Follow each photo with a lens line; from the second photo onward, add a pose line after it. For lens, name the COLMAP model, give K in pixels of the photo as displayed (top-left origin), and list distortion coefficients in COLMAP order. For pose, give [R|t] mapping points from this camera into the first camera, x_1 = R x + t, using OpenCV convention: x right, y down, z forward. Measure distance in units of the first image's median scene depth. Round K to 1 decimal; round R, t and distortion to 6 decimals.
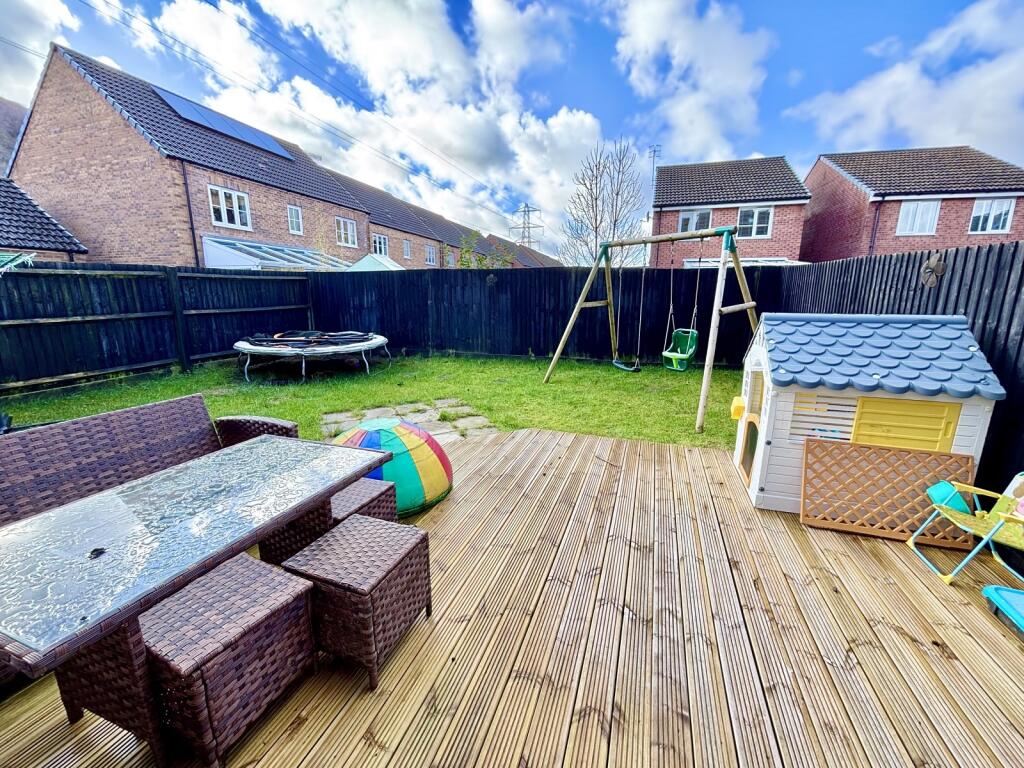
lens RADIAL K [[411.1, 0, 512.0], [0, 411.1, 384.0], [0, 0, 1]] dist [-0.000486, -0.000274]
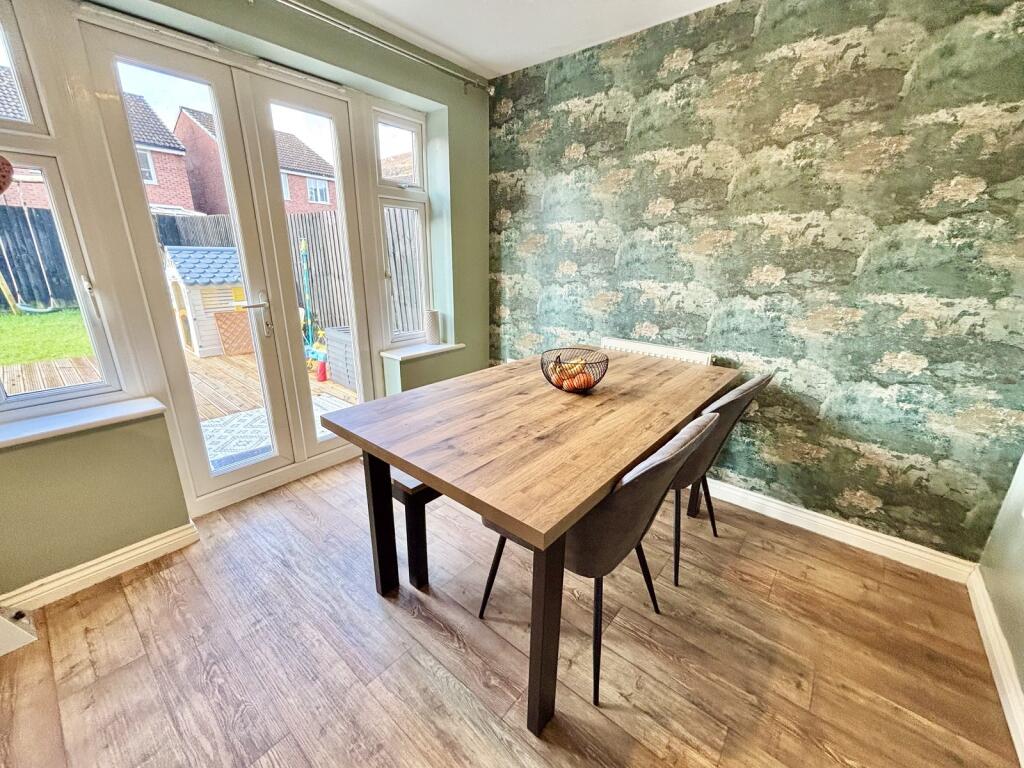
lens RADIAL K [[414.6, 0, 513.8], [0, 414.6, 383.3], [0, 0, 1]] dist [-0.017546, 0.012468]
pose [[0.360065, -0.275661, 0.891271, -0.174979], [0.179547, 0.957965, 0.223753, 0.080621], [-0.915487, 0.079459, 0.394424, -0.303838]]
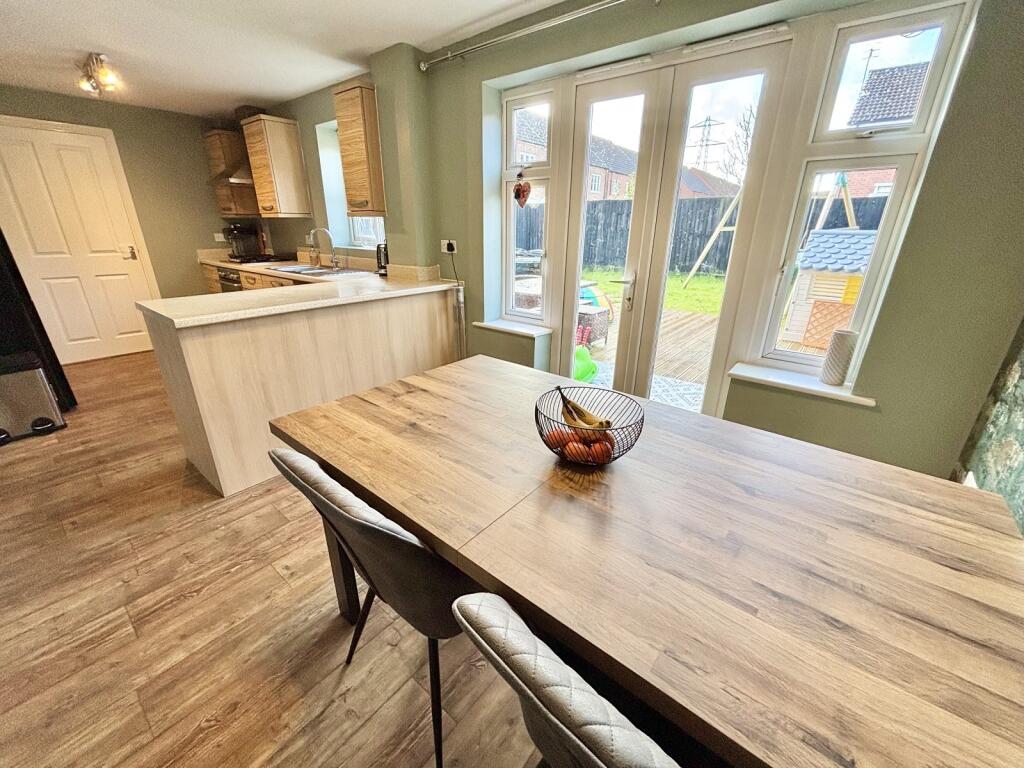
lens RADIAL K [[411.1, 0, 512.0], [0, 411.1, 384.0], [0, 0, 1]] dist [-0.000486, -0.000274]
pose [[0.936874, 0.133463, -0.323195, 0.026210], [-0.081544, 0.982199, 0.169218, 0.091517], [0.340026, -0.132182, 0.931080, -0.373449]]
